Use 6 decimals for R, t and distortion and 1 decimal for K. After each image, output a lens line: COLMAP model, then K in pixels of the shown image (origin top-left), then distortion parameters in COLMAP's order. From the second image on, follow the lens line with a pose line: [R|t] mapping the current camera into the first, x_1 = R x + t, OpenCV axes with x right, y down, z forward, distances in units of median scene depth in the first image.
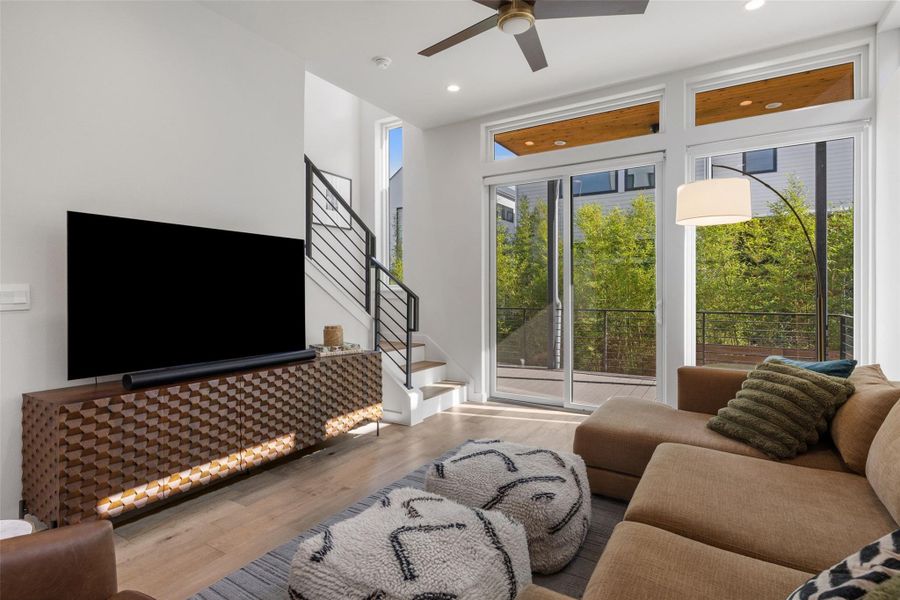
lens RADIAL K [[453.0, 0, 448.5], [0, 453.0, 292.8], [0, 0, 1]] dist [-0.002495, -0.000566]
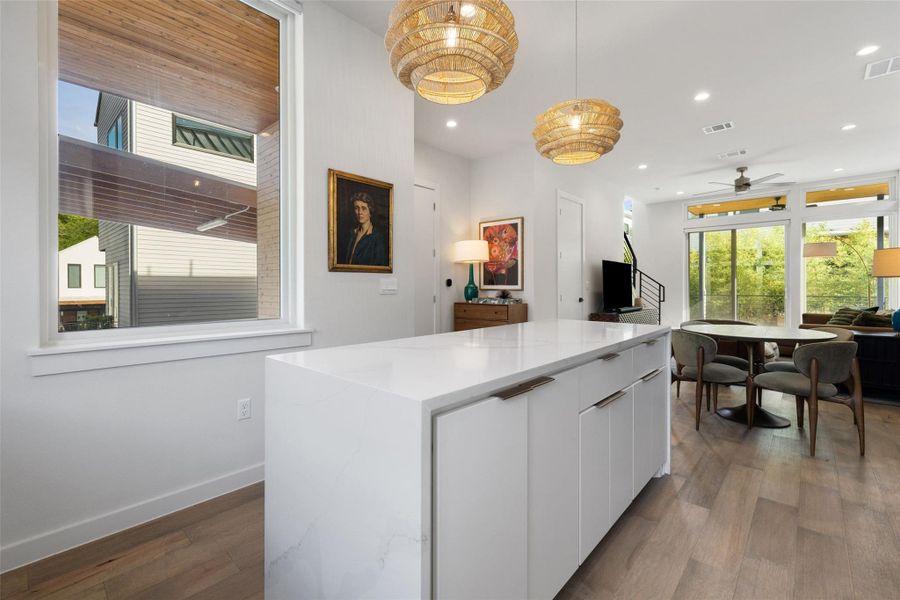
lens RADIAL K [[390.1, 0, 451.6], [0, 390.1, 289.2], [0, 0, 1]] dist [0.000166, 0.000073]
pose [[0.982933, -0.000947, -0.183961, -0.882492], [0.001444, 0.999996, 0.002567, 0.018598], [0.183958, -0.002789, 0.982930, -1.306175]]
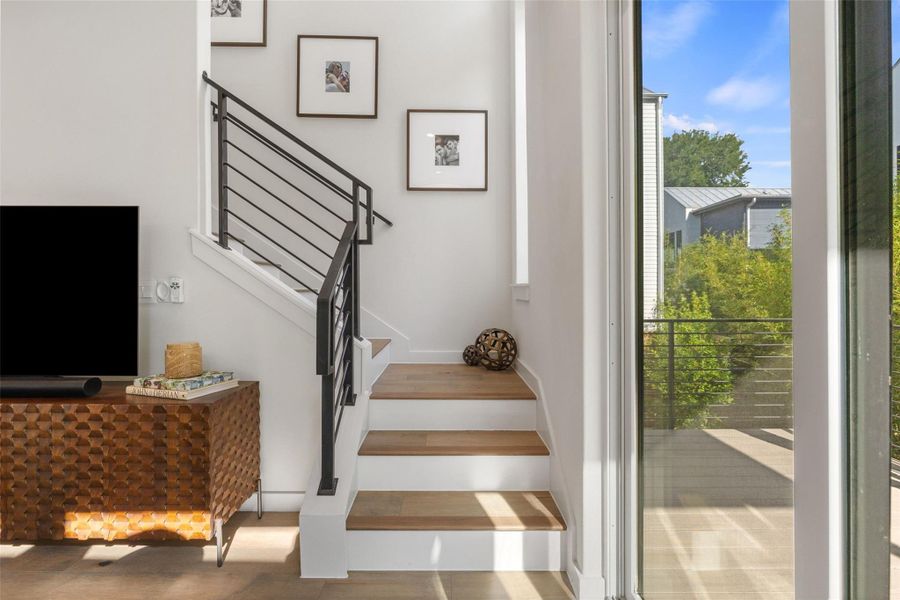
lens RADIAL K [[418.4, 0, 446.8], [0, 418.4, 290.8], [0, 0, 1]] dist [-0.001294, -0.000254]
pose [[0.529828, 0.003412, -0.848099, 0.398599], [-0.003479, 0.999992, 0.001850, 0.000552], [0.848098, 0.001970, 0.529835, 1.012550]]
